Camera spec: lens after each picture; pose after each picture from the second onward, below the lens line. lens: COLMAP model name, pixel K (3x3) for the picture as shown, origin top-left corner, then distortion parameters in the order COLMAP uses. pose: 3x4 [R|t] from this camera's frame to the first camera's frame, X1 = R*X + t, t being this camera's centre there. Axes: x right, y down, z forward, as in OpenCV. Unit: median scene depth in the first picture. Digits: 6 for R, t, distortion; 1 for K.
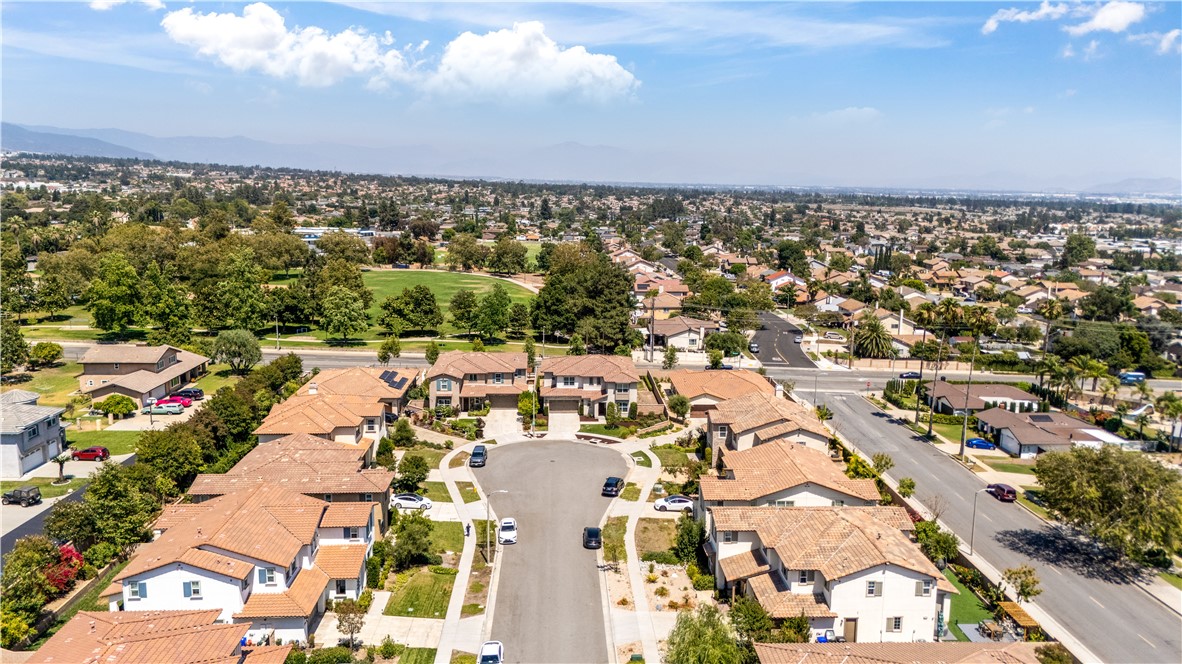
lens RADIAL K [[871.5, 0, 580.6], [0, 871.5, 323.4], [0, 0, 1]] dist [0.047644, -0.005648]
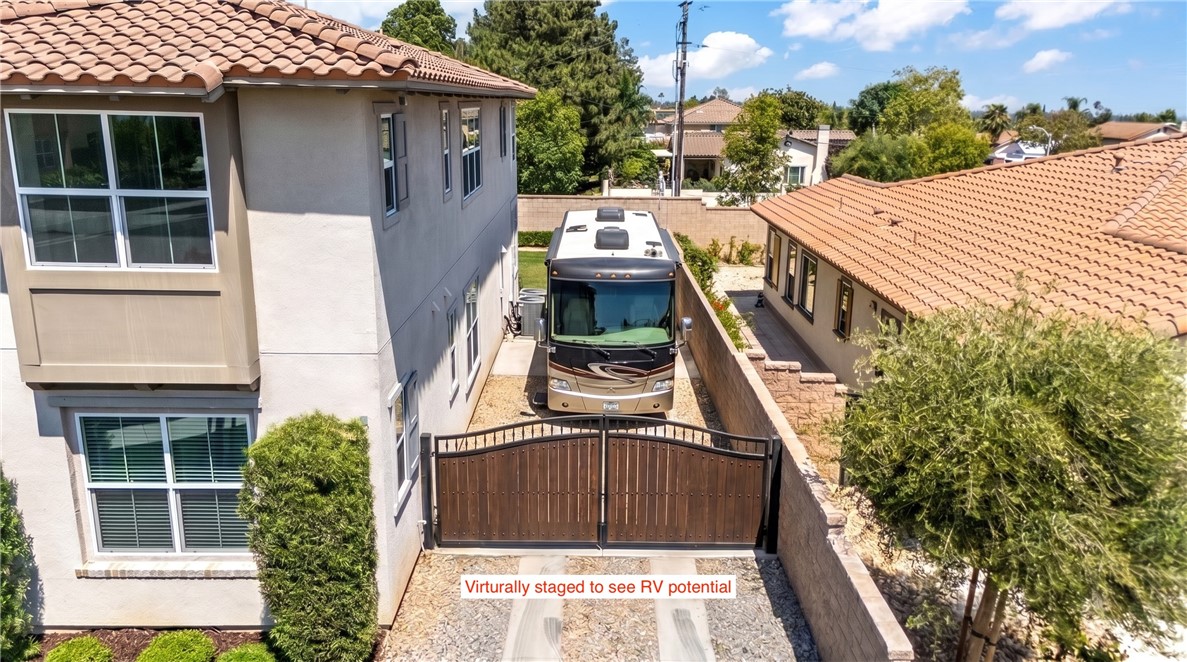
lens RADIAL K [[878.7, 0, 598.5], [0, 878.7, 330.4], [0, 0, 1]] dist [0.044609, -0.001477]
pose [[0.999793, 0.011893, -0.016522, 0.080426], [-0.010347, 0.995829, 0.090656, 0.076384], [0.017531, -0.090466, 0.995745, 0.920784]]
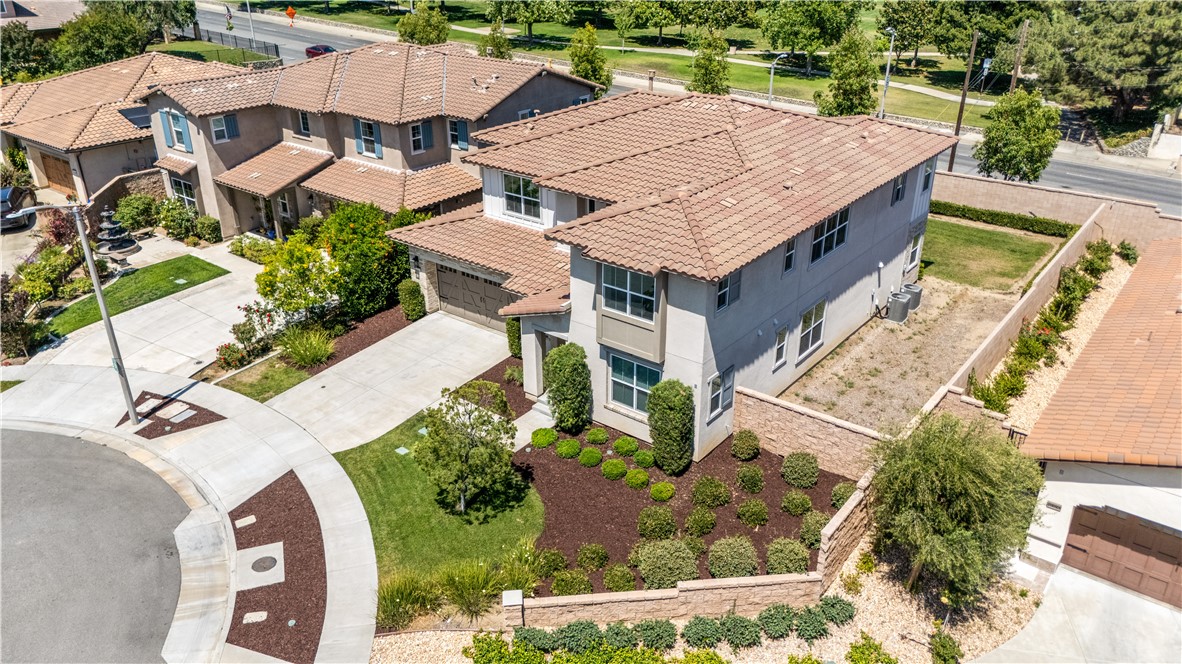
lens RADIAL K [[871.5, 0, 590.9], [0, 871.5, 337.0], [0, 0, 1]] dist [0.047644, -0.005648]
pose [[0.772054, 0.270967, -0.574899, 0.141192], [-0.098642, 0.944687, 0.312788, 0.029117], [0.627855, -0.184780, 0.756078, 0.845872]]
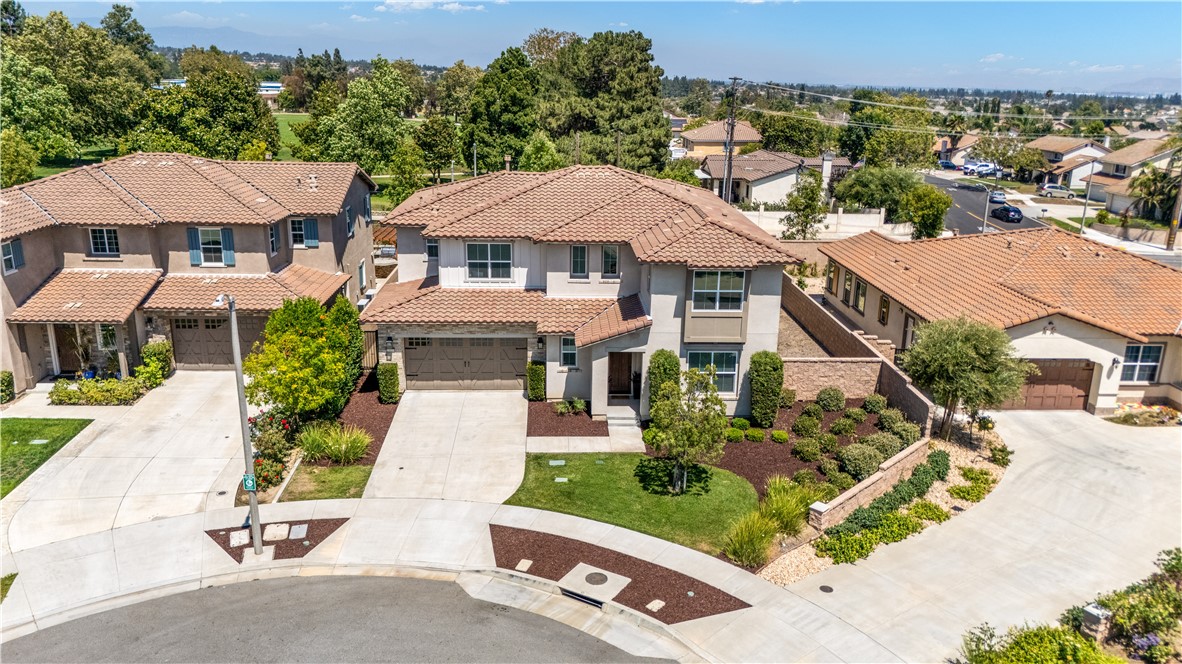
lens RADIAL K [[871.5, 0, 590.2], [0, 871.5, 334.8], [0, 0, 1]] dist [0.047644, -0.005648]
pose [[0.999894, 0.006835, 0.012871, 0.012391], [-0.008364, 0.992400, 0.122773, 0.057417], [-0.011934, -0.122867, 0.992351, 0.763976]]
